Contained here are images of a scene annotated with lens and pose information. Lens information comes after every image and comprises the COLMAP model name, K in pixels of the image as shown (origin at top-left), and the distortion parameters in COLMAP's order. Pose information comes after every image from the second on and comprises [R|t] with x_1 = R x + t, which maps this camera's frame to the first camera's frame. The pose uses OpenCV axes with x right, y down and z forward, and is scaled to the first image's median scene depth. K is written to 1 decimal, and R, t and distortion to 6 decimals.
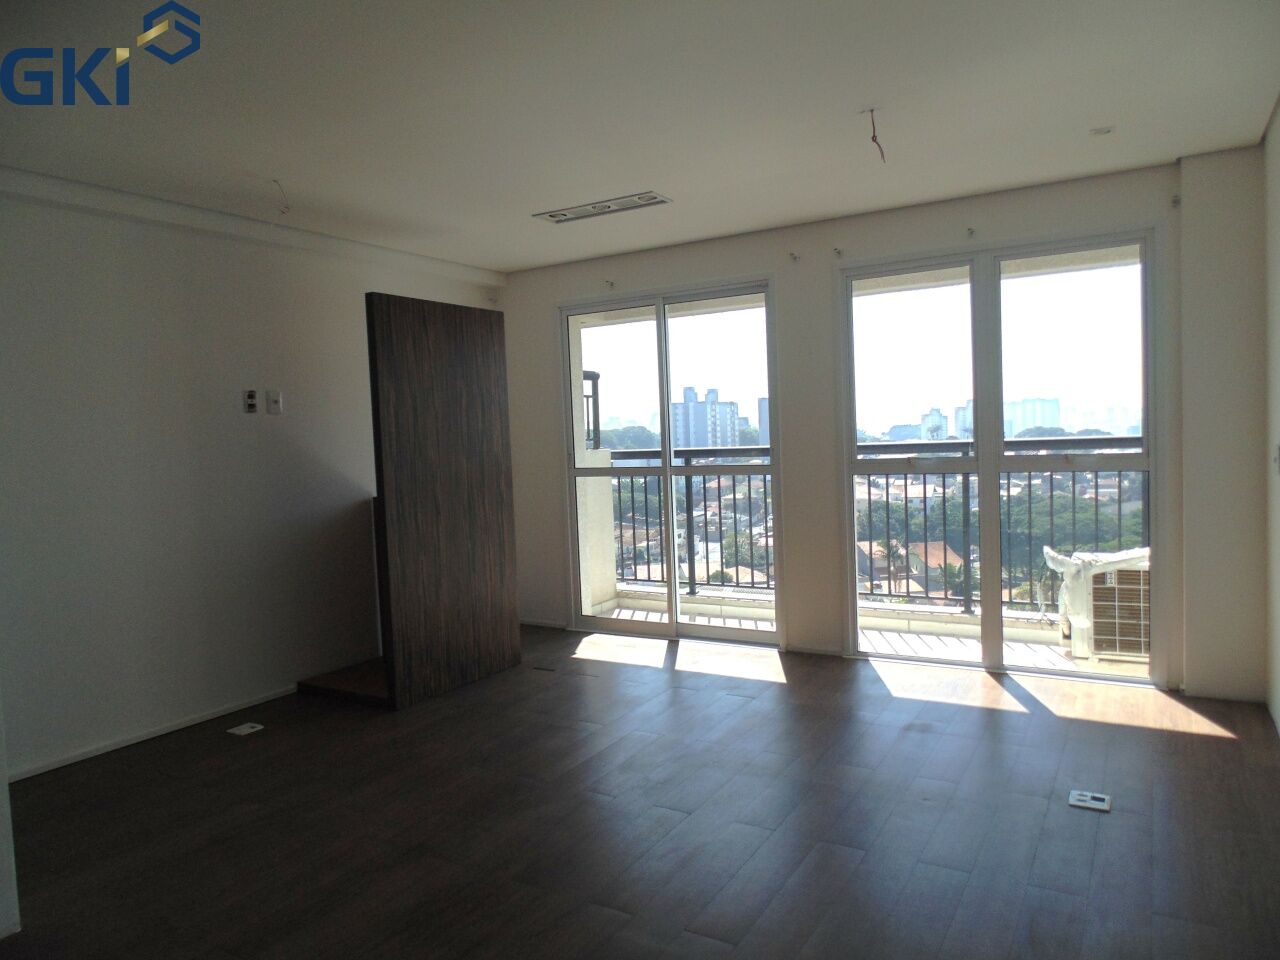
lens RADIAL K [[849.3, 0, 637.8], [0, 849.3, 476.7], [0, 0, 1]] dist [-0.034419, 0.007494]
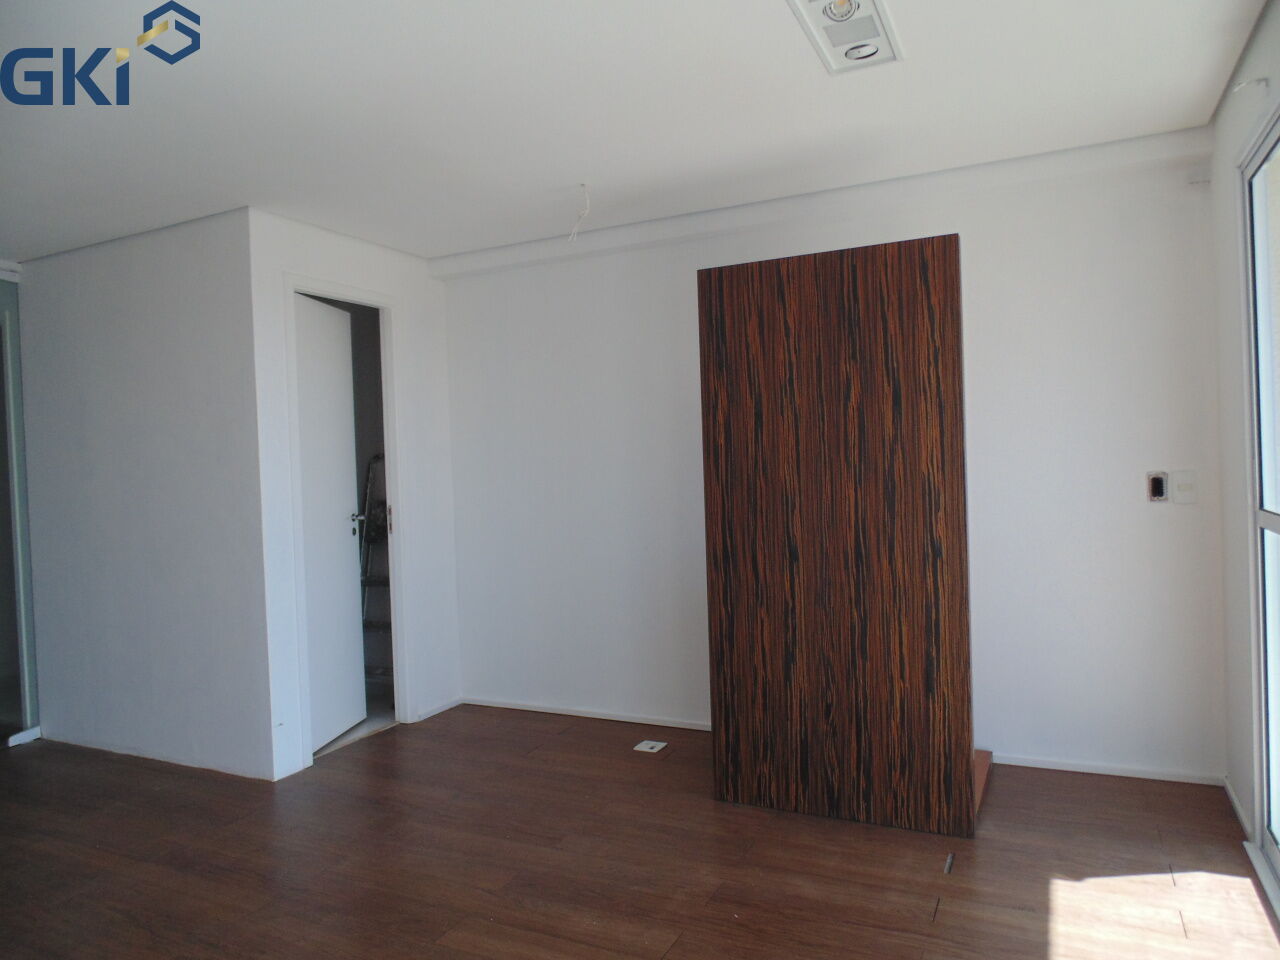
lens RADIAL K [[849.3, 0, 662.0], [0, 849.3, 477.5], [0, 0, 1]] dist [-0.034419, 0.007494]
pose [[0.084172, 0.046373, -0.995372, 0.455246], [-0.026224, 0.998674, 0.044309, -0.052261], [0.996106, 0.022373, 0.085277, 0.829849]]
